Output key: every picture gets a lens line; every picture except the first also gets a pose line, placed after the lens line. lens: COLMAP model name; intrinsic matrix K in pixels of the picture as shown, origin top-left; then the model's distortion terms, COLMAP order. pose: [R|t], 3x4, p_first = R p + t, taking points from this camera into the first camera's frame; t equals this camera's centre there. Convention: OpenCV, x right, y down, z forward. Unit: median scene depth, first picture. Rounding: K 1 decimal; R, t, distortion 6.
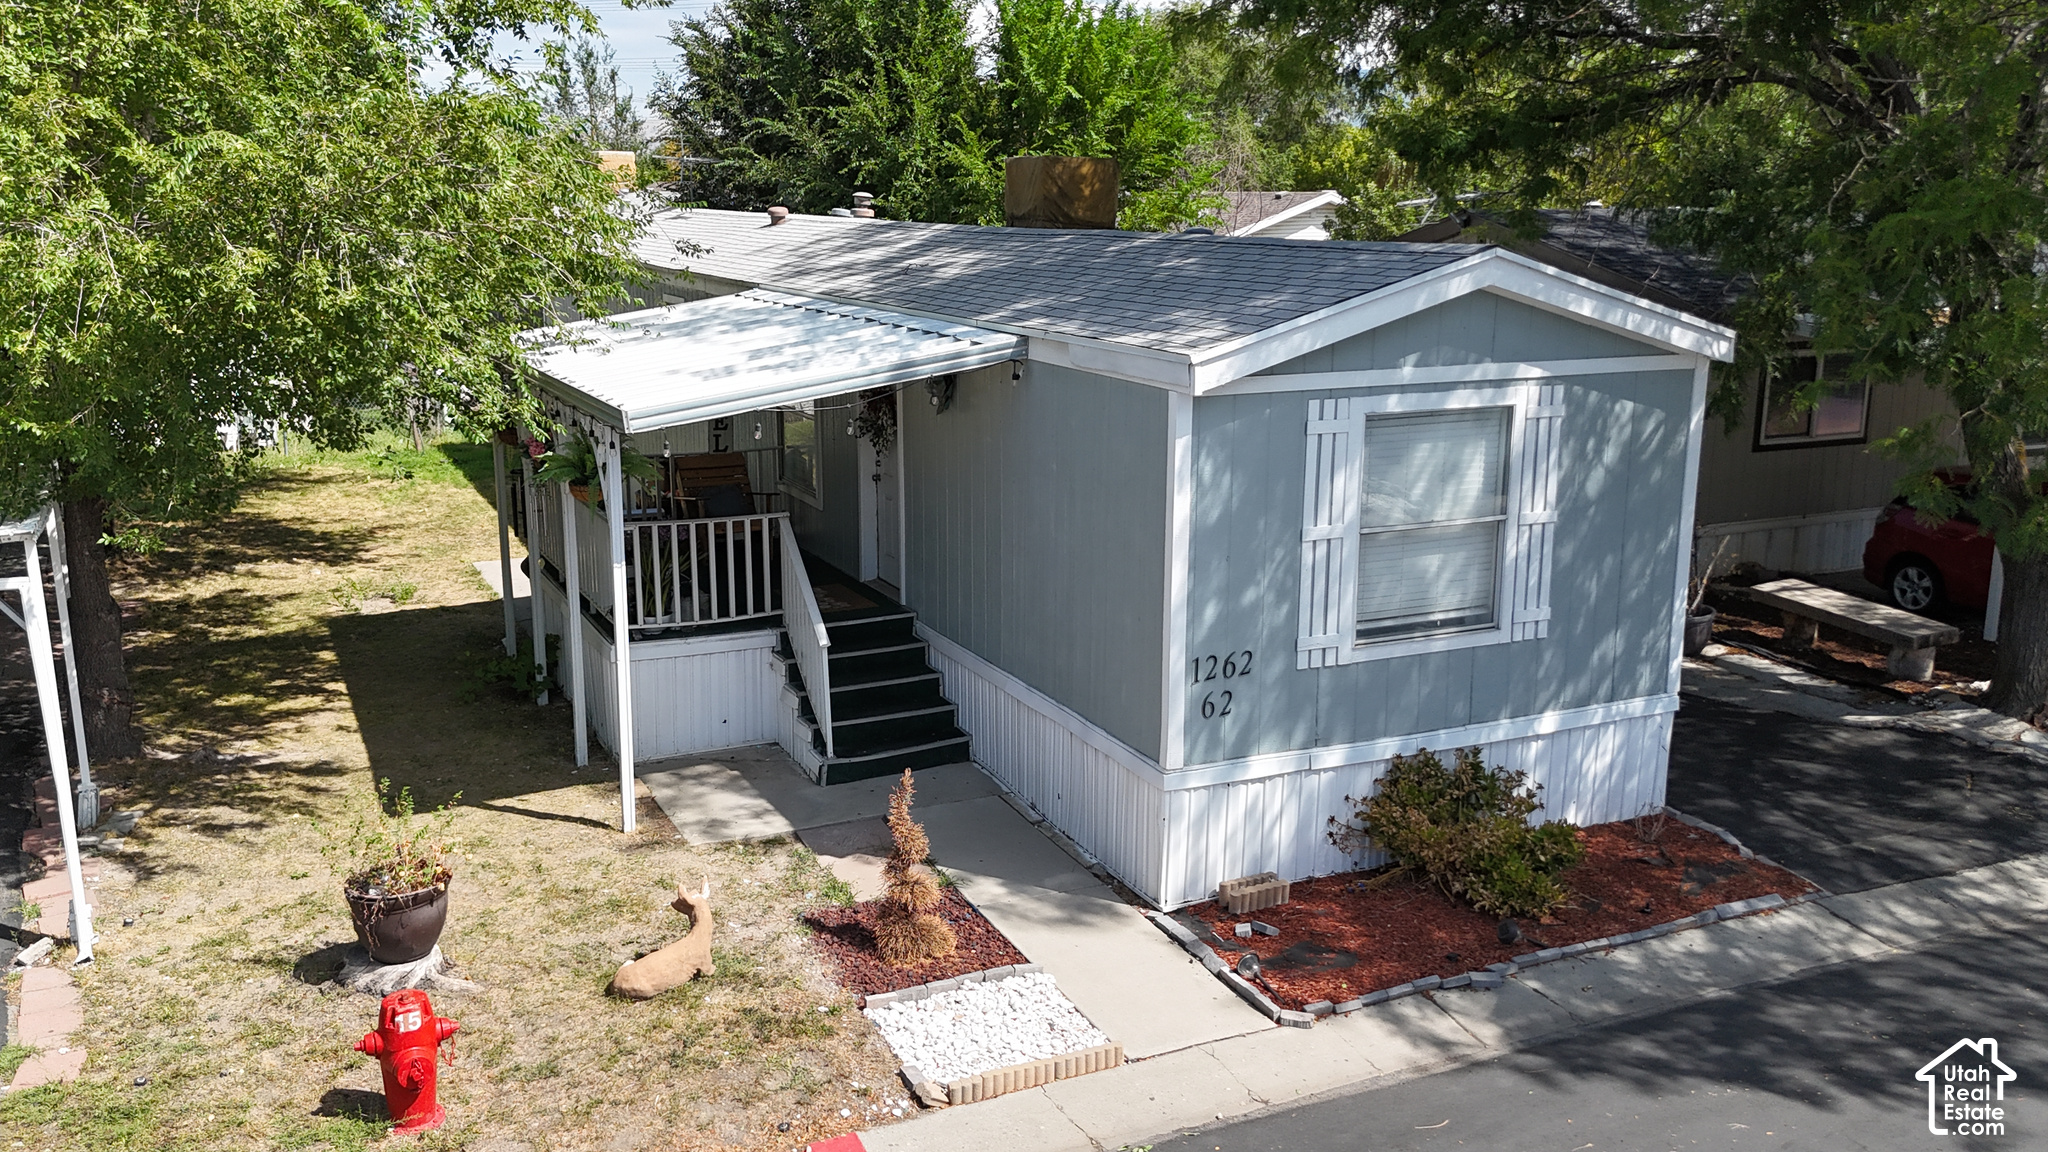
lens RADIAL K [[1740.7, 0, 1027.6], [0, 1740.7, 585.7], [0, 0, 1]] dist [0.047563, -0.015066]
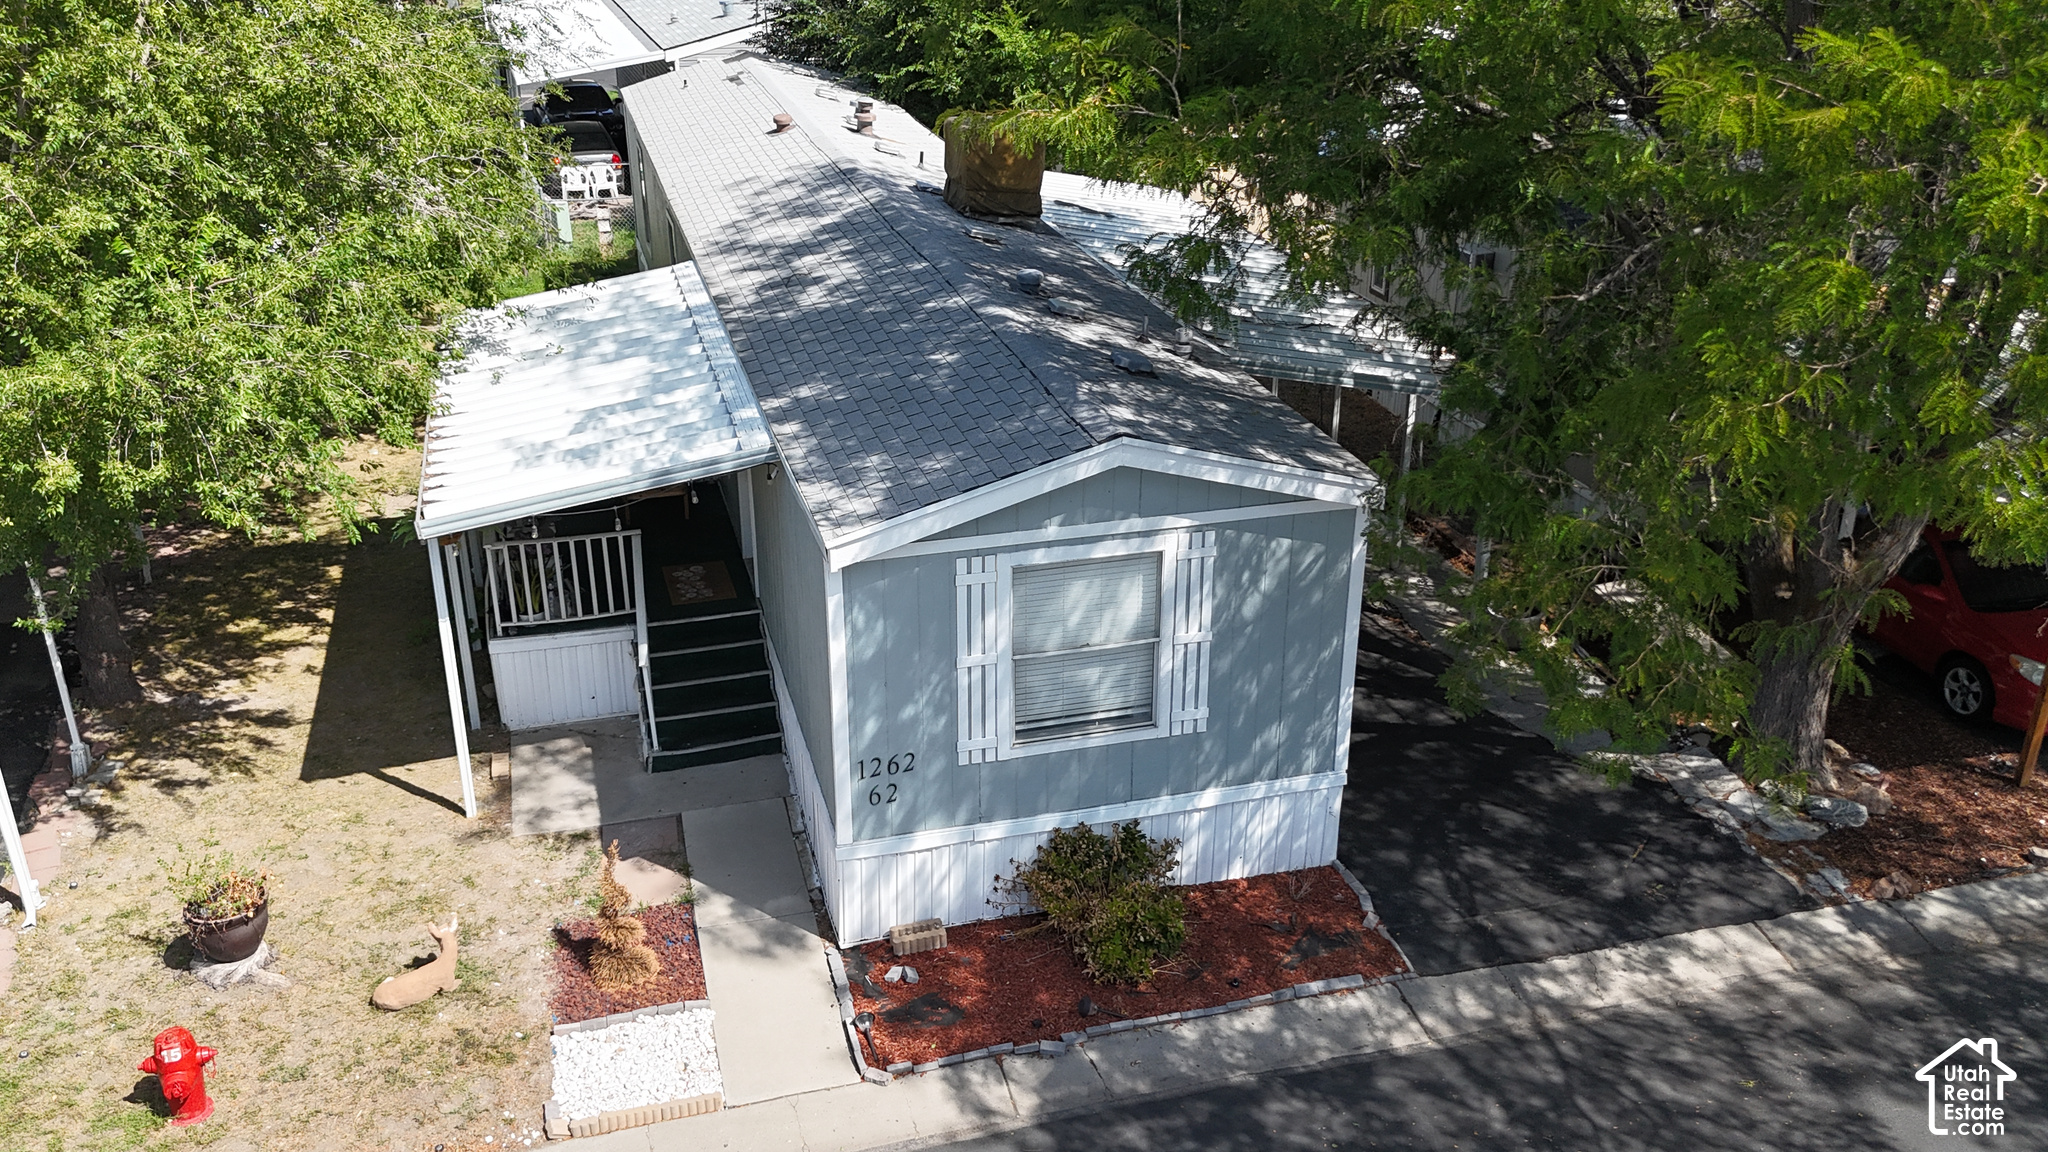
lens RADIAL K [[1743.5, 0, 1024.0], [0, 1743.5, 576.0], [0, 0, 1]] dist [0.051419, -0.021429]
pose [[0.985168, 0.067604, -0.157716, 0.363605], [-0.035367, 0.979383, 0.198891, -0.304903], [0.167910, -0.190363, 0.967248, -0.118960]]
